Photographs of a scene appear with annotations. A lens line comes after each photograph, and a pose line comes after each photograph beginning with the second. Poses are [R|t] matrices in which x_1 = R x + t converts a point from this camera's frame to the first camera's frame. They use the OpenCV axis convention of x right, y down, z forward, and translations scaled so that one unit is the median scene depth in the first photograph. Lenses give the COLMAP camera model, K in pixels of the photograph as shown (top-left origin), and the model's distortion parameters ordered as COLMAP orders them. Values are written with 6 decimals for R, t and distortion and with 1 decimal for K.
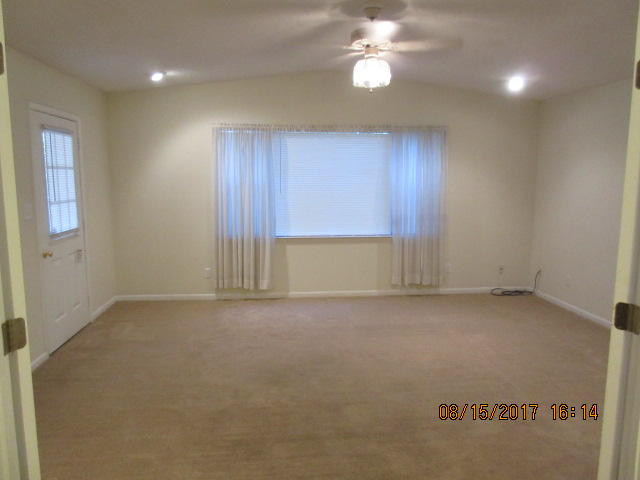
lens RADIAL K [[479.1, 0, 319.0], [0, 479.1, 243.4], [0, 0, 1]] dist [-0.012515, 0.002863]
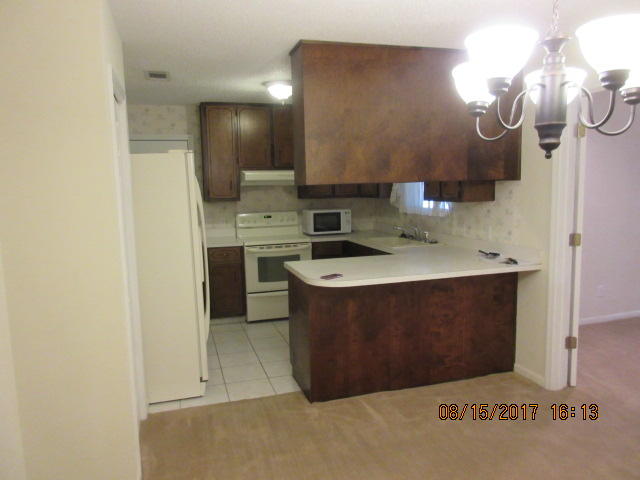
lens RADIAL K [[479.1, 0, 320.1], [0, 479.1, 242.8], [0, 0, 1]] dist [-0.012515, 0.002863]
pose [[0.191402, 0.101403, -0.976260, 0.365380], [-0.106286, 0.990941, 0.082090, 0.035788], [0.975740, 0.088051, 0.200445, -0.186520]]
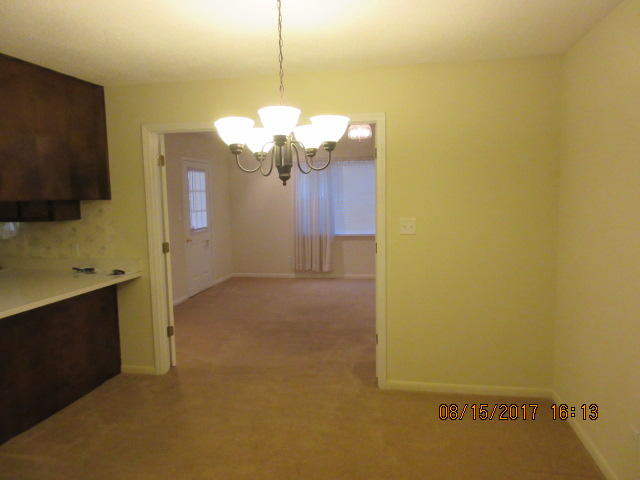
lens RADIAL K [[479.1, 0, 319.6], [0, 479.1, 237.6], [0, 0, 1]] dist [-0.012515, 0.002863]
pose [[0.958595, 0.000433, -0.284772, 0.283853], [-0.013944, 0.998871, -0.045420, 0.061577], [0.284431, 0.047510, 0.957519, -0.398706]]
